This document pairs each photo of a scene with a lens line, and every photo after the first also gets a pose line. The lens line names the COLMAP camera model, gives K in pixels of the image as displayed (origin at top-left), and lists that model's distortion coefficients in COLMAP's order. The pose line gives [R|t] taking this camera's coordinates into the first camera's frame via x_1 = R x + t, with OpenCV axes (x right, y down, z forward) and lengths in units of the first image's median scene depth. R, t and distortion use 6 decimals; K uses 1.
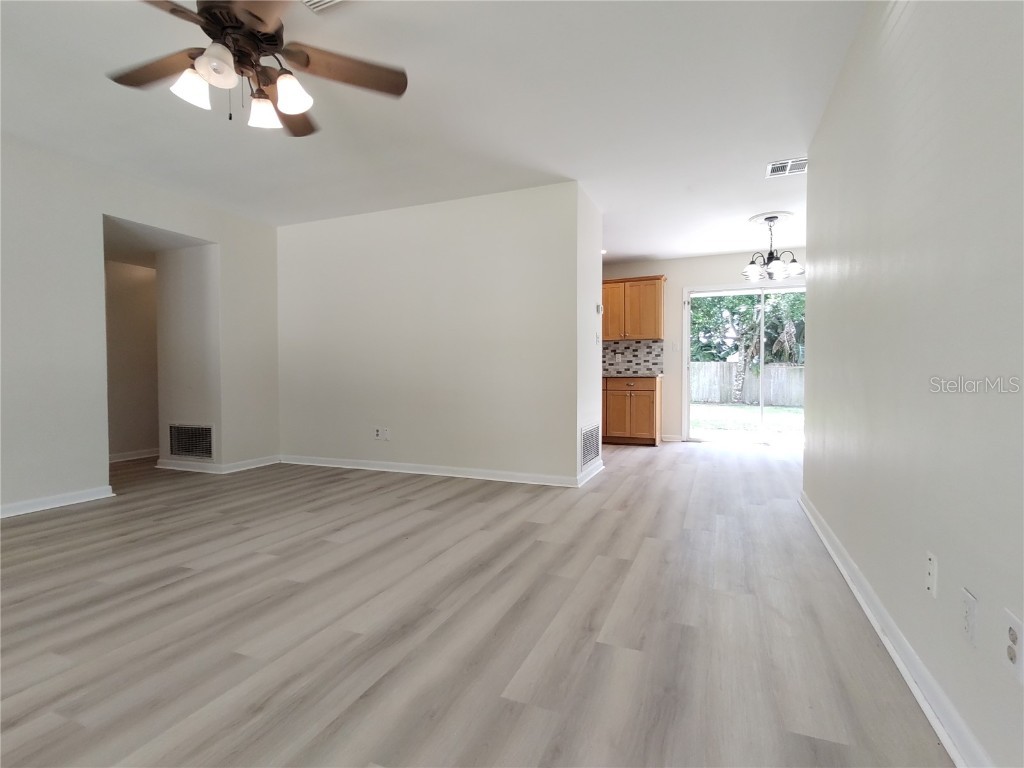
lens RADIAL K [[502.6, 0, 511.7], [0, 502.6, 388.4], [0, 0, 1]] dist [-0.000310, 0.000314]
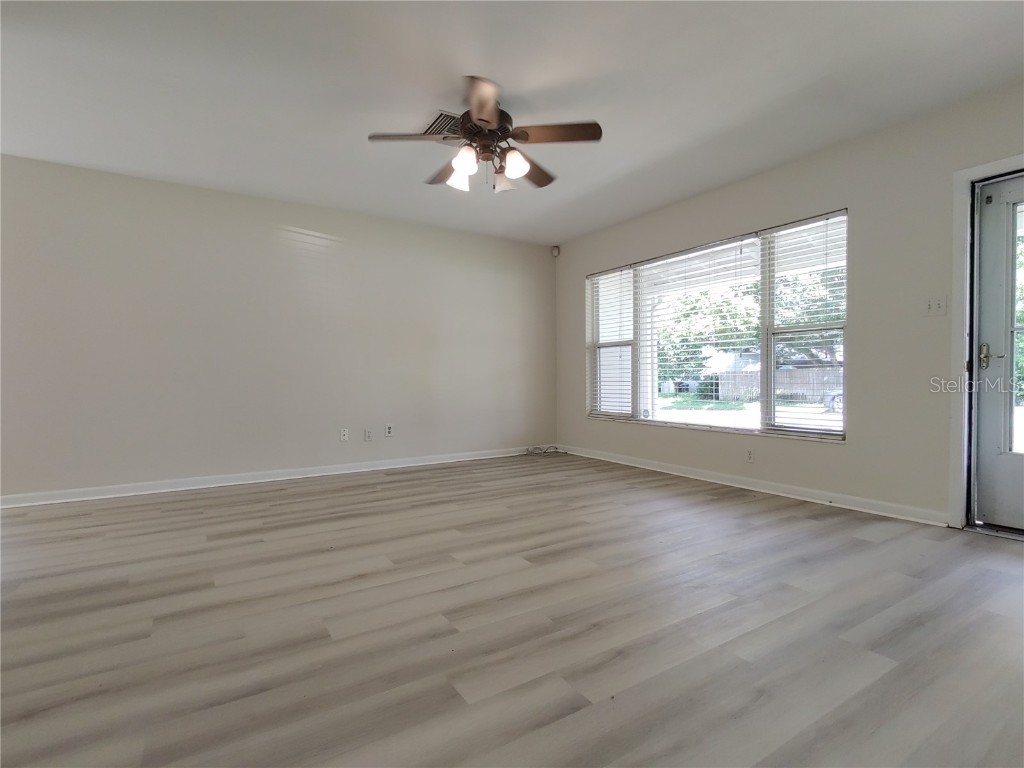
lens RADIAL K [[529.6, 0, 516.9], [0, 529.6, 389.0], [0, 0, 1]] dist [-0.000924, 0.001072]
pose [[-0.820710, -0.004518, 0.571327, -1.075340], [0.026263, 0.998613, 0.045624, -0.035041], [-0.570741, 0.052449, -0.819453, 1.622847]]
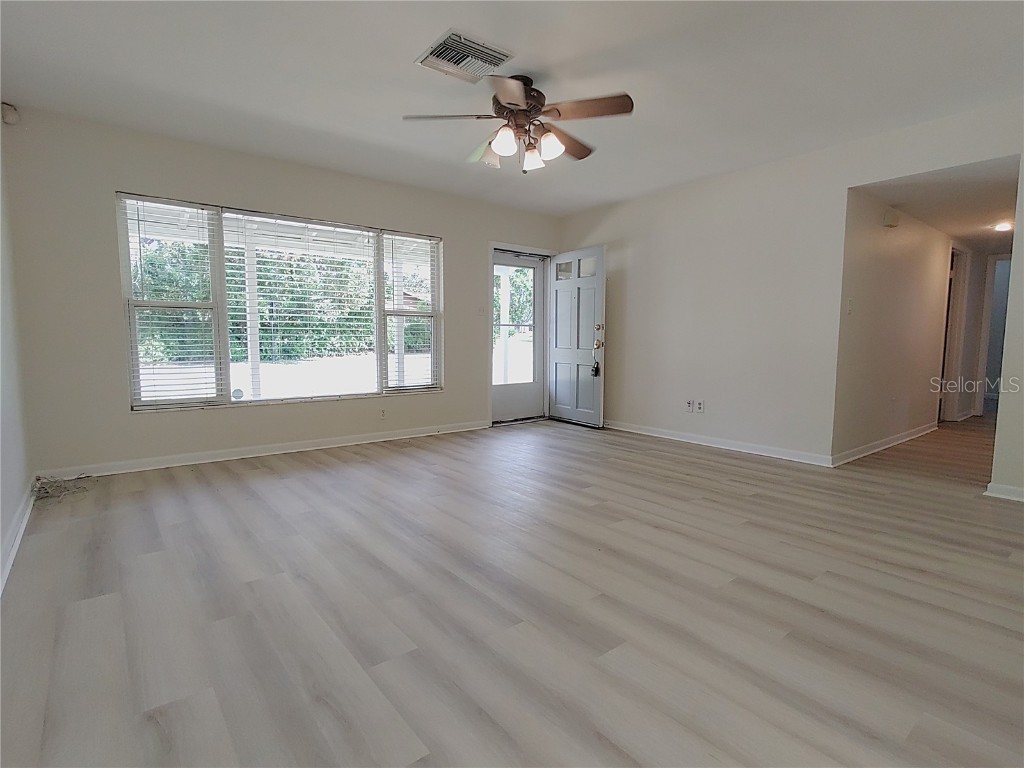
lens RADIAL K [[516.1, 0, 511.4], [0, 516.1, 387.9], [0, 0, 1]] dist [-0.000464, 0.000514]
pose [[-0.477075, 0.082552, -0.874977, 0.607418], [-0.028479, 0.993604, 0.109272, -0.063080], [0.878401, 0.077049, -0.471672, 1.278866]]
